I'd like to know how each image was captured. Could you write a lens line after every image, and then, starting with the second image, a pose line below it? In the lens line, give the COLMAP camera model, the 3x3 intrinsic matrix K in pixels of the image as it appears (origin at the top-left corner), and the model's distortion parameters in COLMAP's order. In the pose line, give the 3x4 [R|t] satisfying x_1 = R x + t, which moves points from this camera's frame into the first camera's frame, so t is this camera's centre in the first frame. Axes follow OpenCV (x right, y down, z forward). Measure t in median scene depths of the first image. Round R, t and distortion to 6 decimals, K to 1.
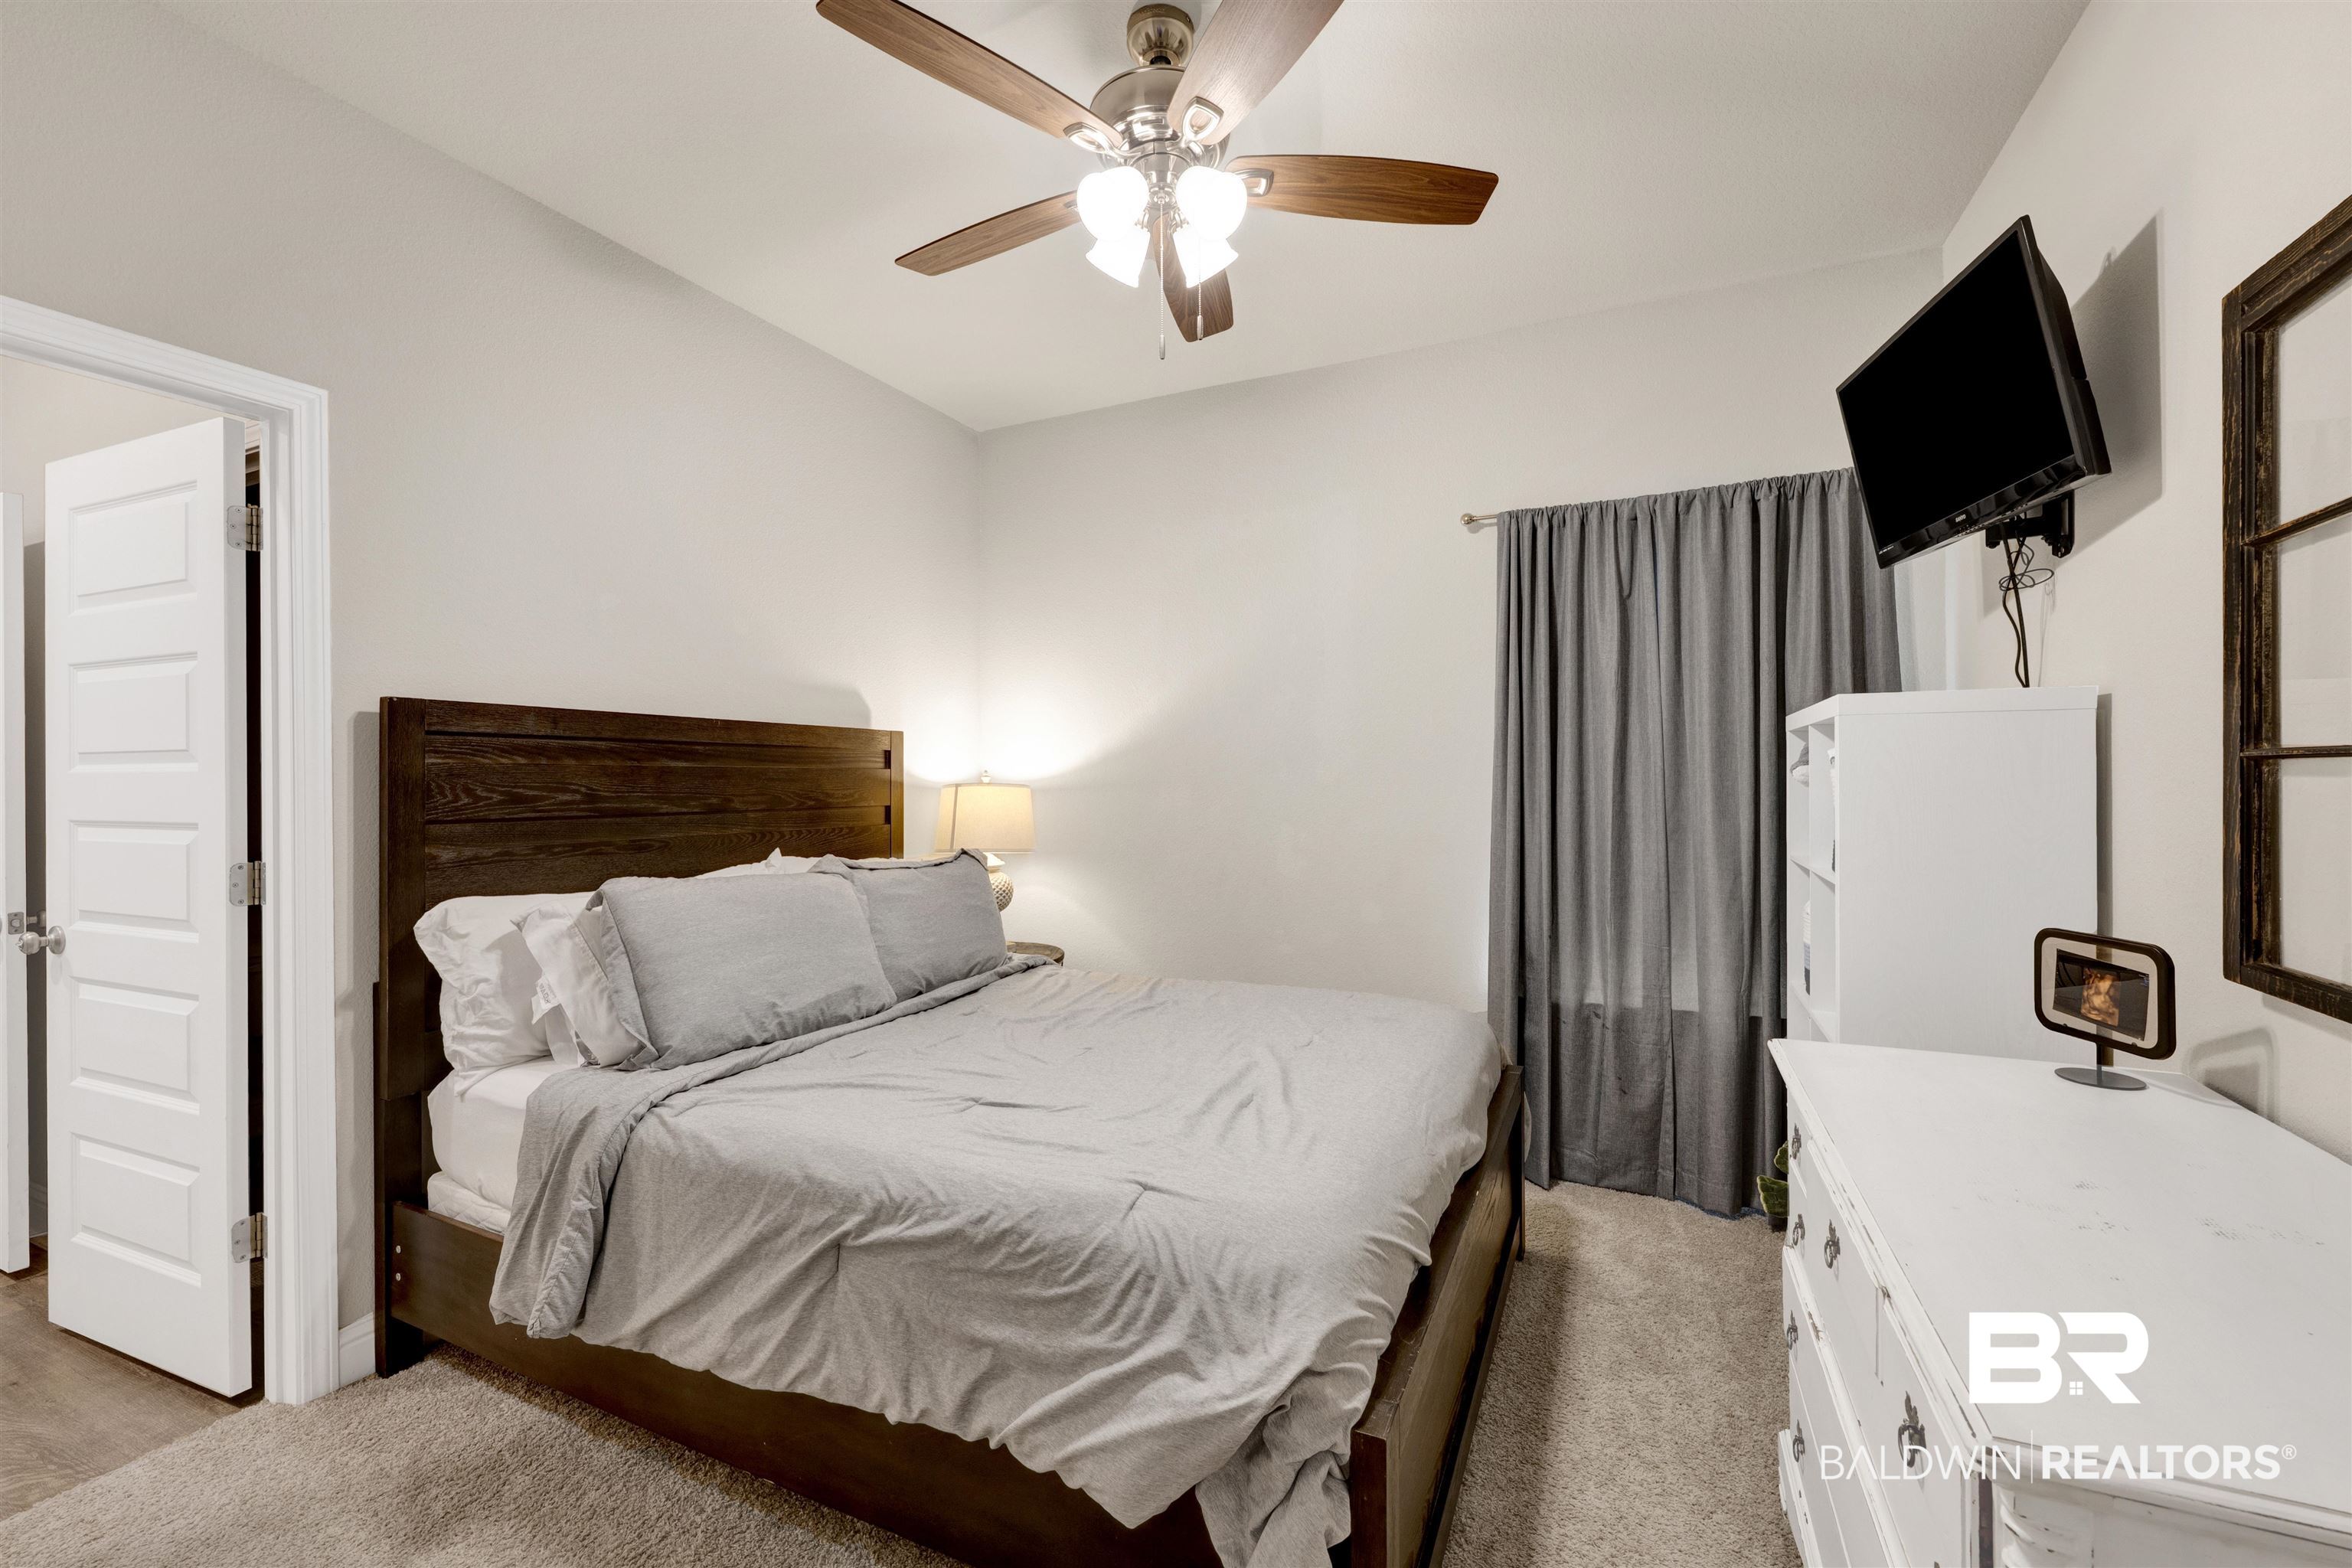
lens RADIAL K [[963.4, 0, 1190.4], [0, 963.4, 777.6], [0, 0, 1]] dist [0.006401, -0.000020]
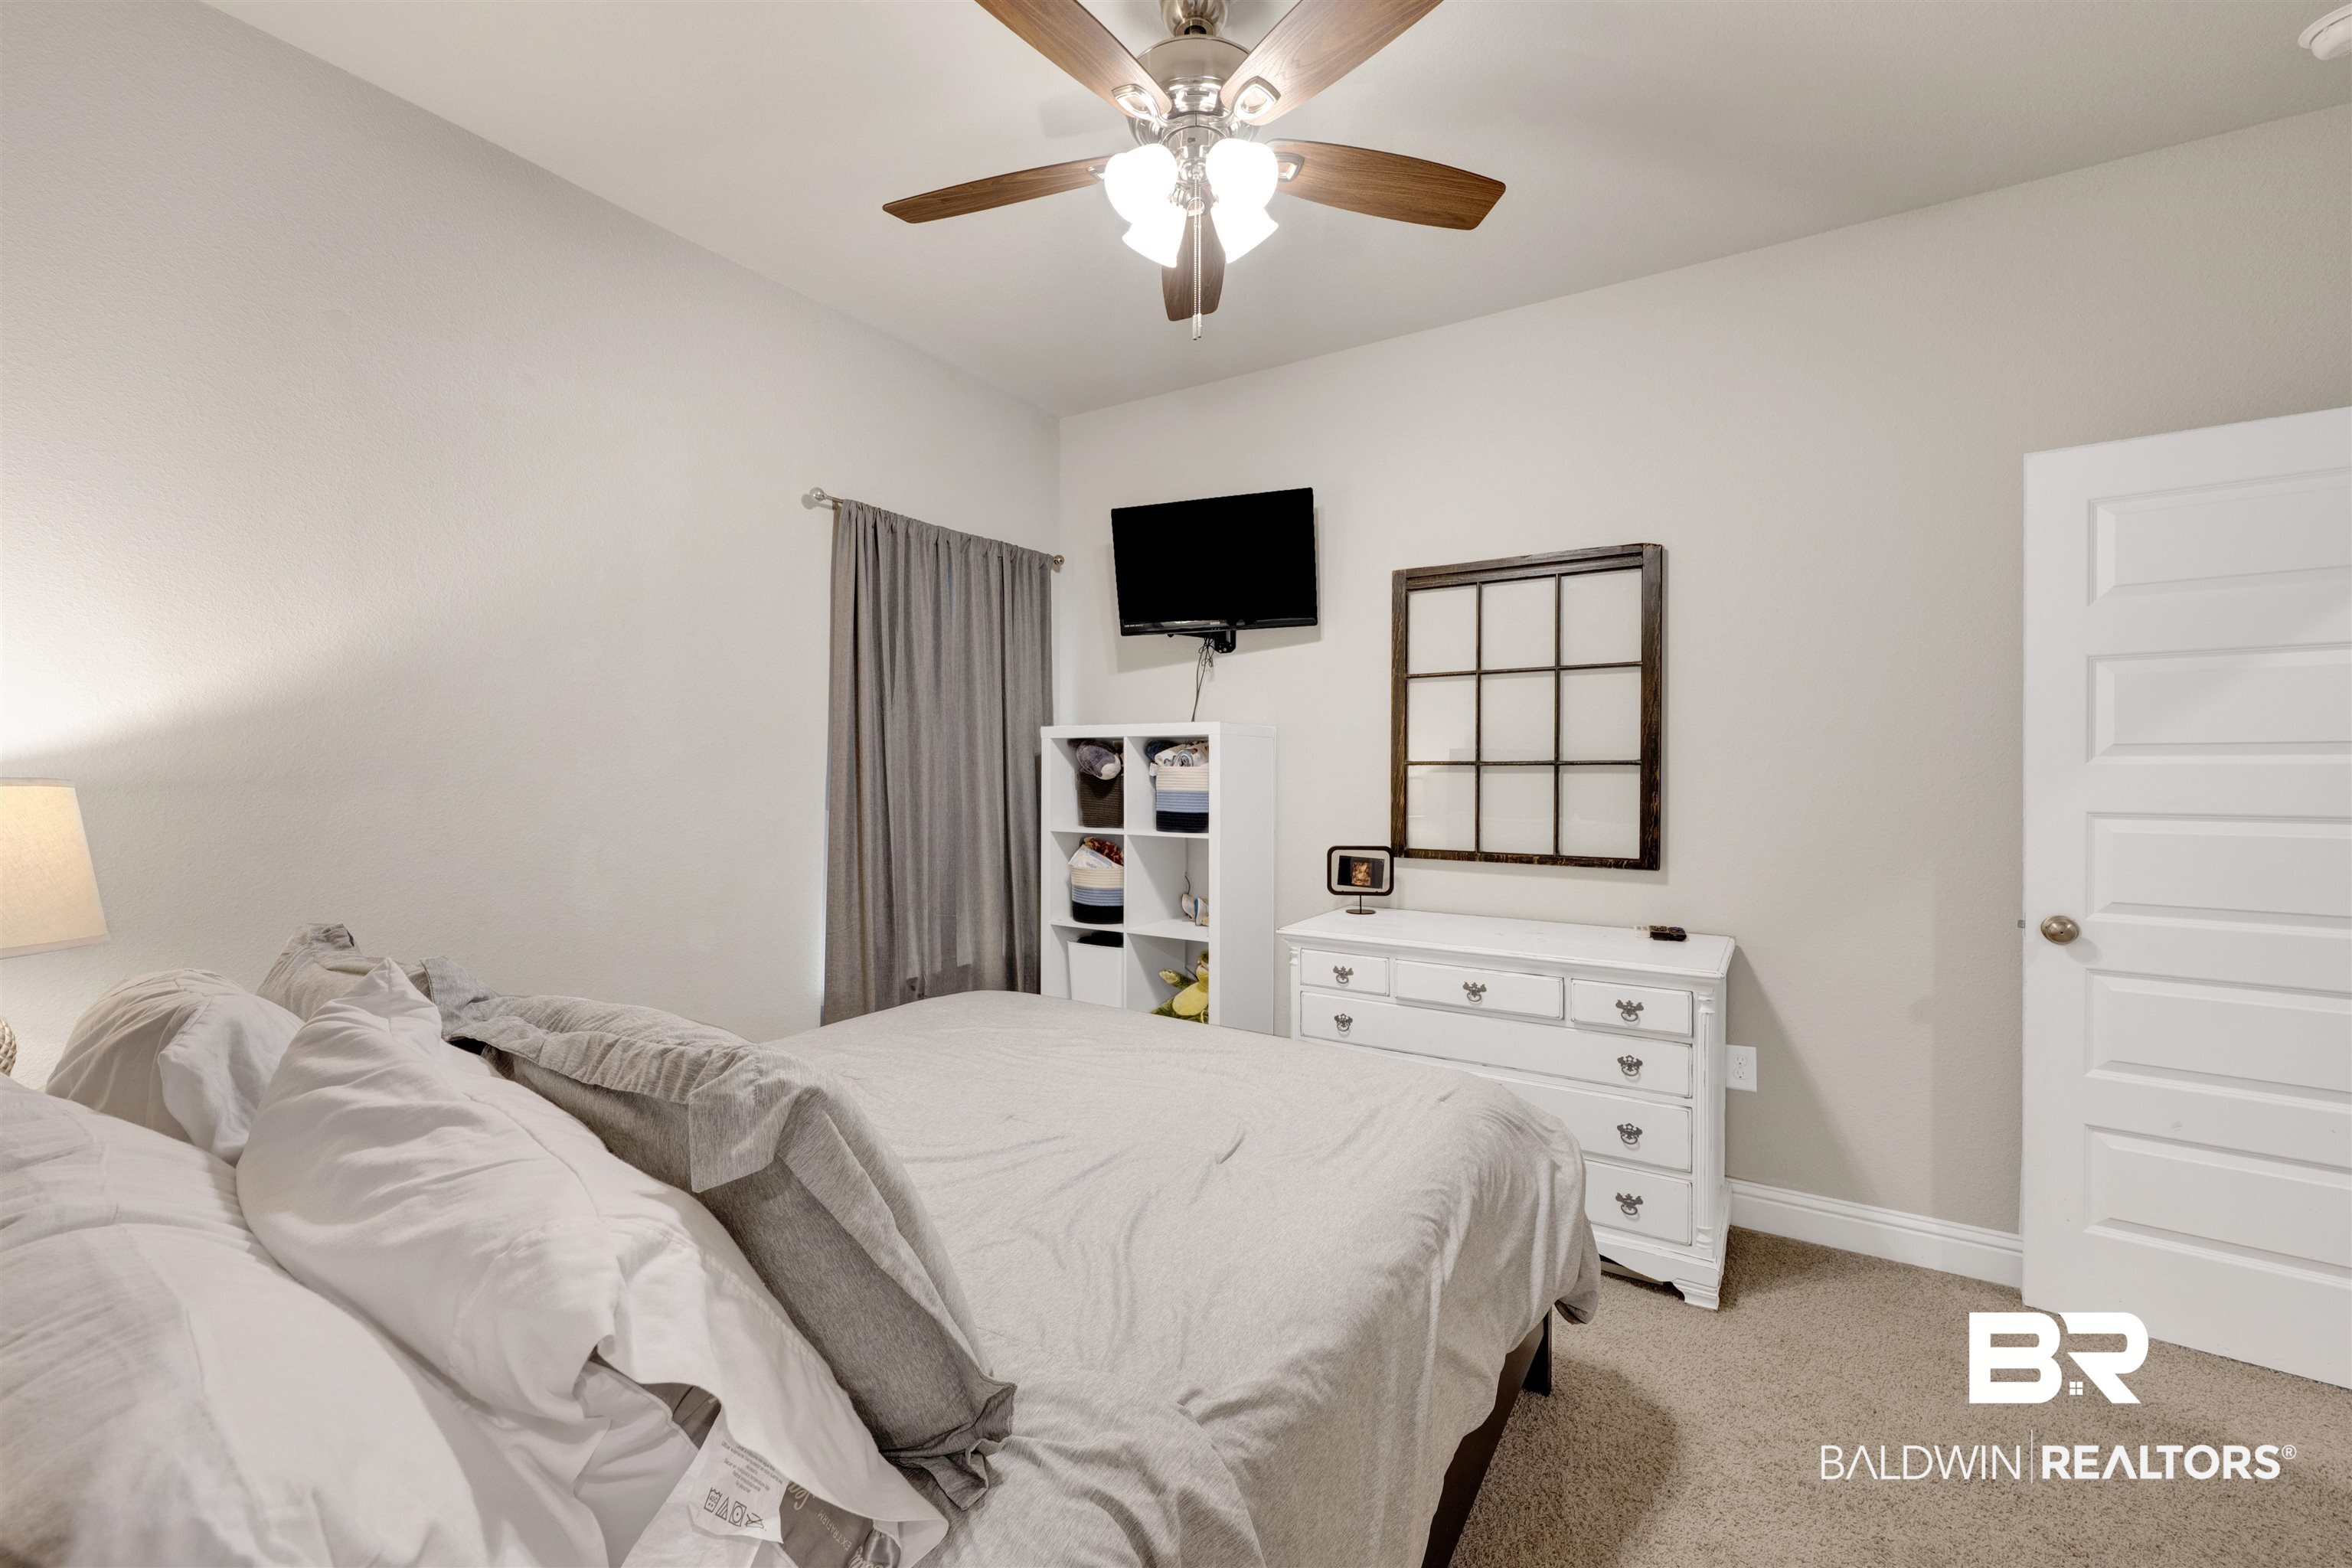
lens RADIAL K [[963.4, 0, 1190.4], [0, 963.4, 777.6], [0, 0, 1]] dist [0.006401, -0.000020]
pose [[0.123201, 0.002414, 0.992379, -1.145315], [-0.005927, 0.999981, -0.001697, 0.016084], [-0.992364, -0.005673, 0.123213, 1.028074]]
